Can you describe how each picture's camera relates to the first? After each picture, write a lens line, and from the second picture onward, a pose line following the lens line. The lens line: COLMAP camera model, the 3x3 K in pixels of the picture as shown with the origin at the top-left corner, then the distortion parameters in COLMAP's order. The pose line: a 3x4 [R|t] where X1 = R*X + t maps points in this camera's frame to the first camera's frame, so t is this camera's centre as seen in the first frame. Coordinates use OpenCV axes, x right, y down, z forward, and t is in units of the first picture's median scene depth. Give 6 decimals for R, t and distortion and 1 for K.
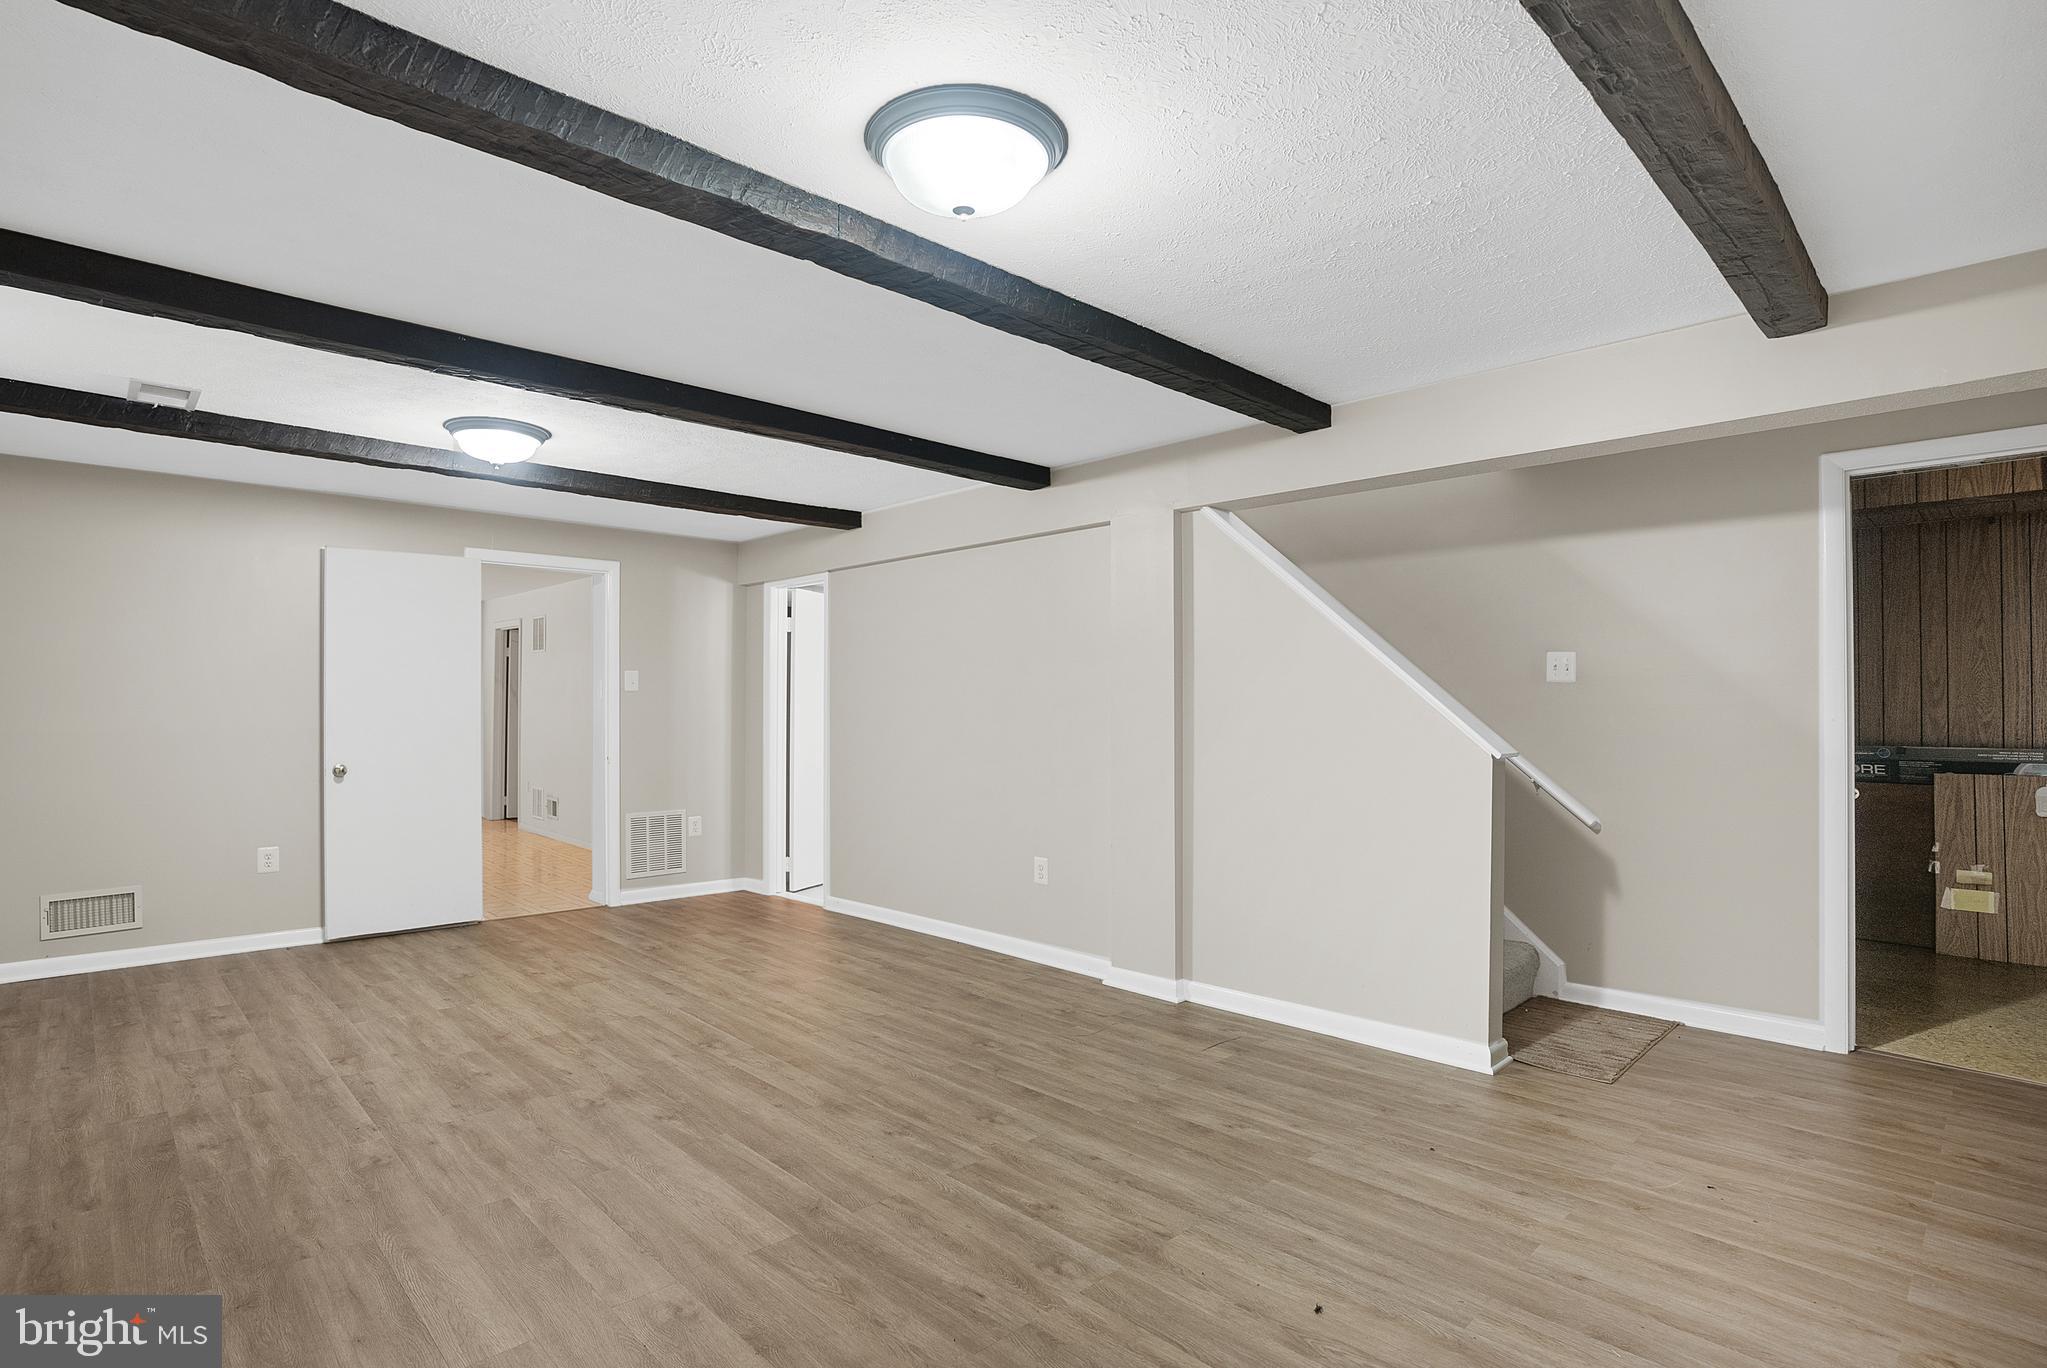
lens RADIAL K [[1029.2, 0, 1023.5], [0, 1029.2, 684.0], [0, 0, 1]] dist [-0.078123, 0.034502]
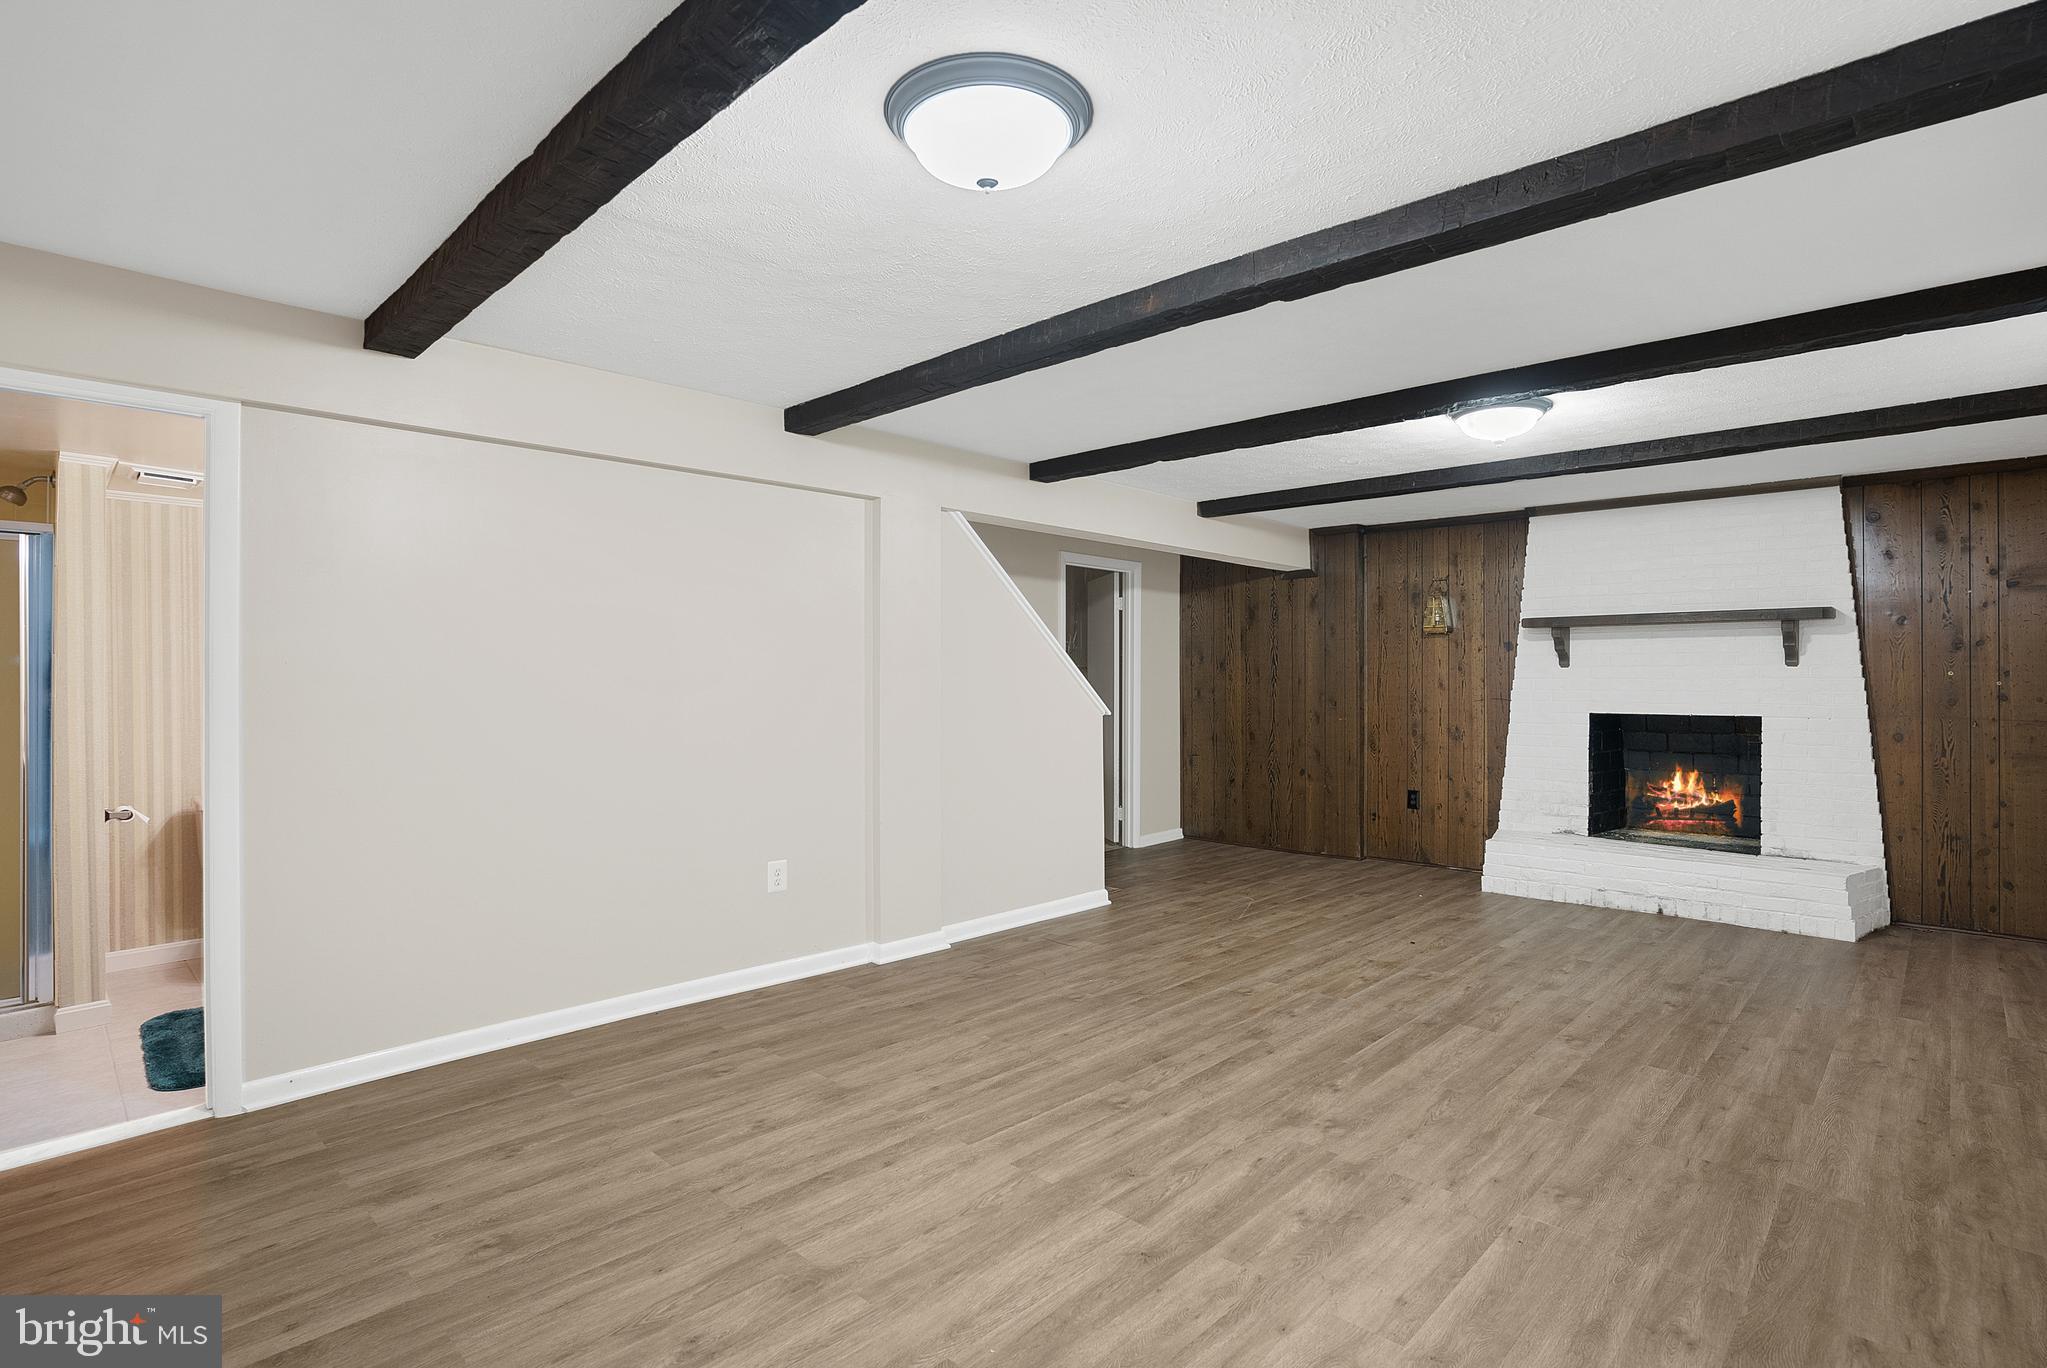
lens RADIAL K [[1007.2, 0, 1021.4], [0, 1007.2, 680.2], [0, 0, 1]] dist [-0.074379, 0.036242]
pose [[-0.033894, -0.000110, 0.999425, -1.199829], [-0.024103, 0.999709, -0.000707, 0.020264], [-0.999135, -0.024113, -0.033887, 1.207791]]
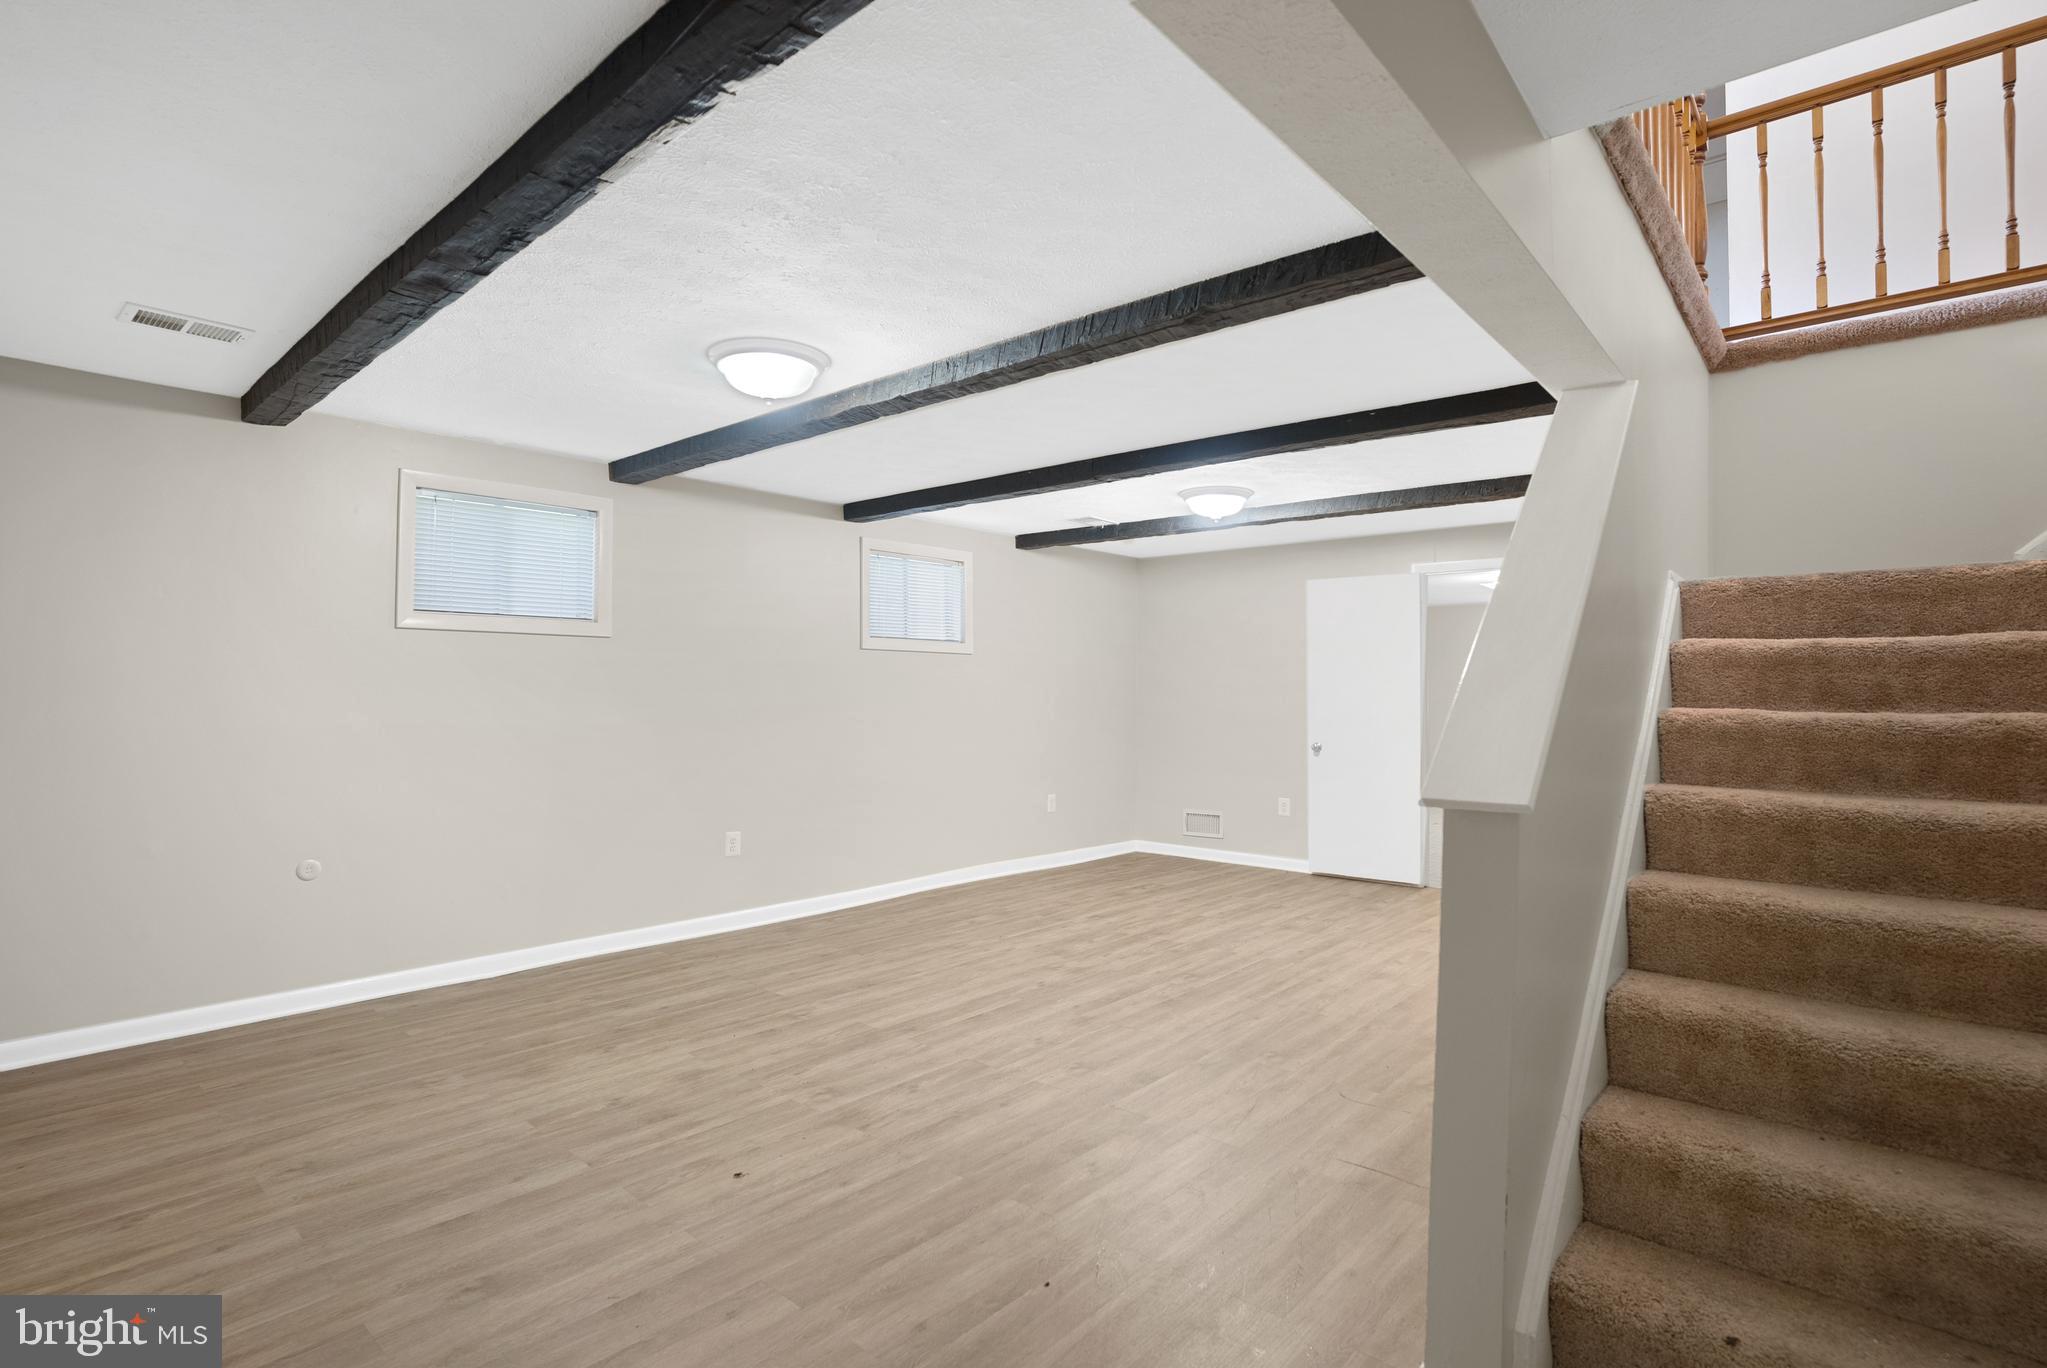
lens RADIAL K [[1007.2, 0, 1021.4], [0, 1007.2, 680.2], [0, 0, 1]] dist [-0.074379, 0.036242]
pose [[0.081067, -0.014427, -0.996604, 0.954781], [0.016326, 0.999780, -0.013144, 0.012012], [0.996575, -0.015205, 0.081284, 0.763325]]
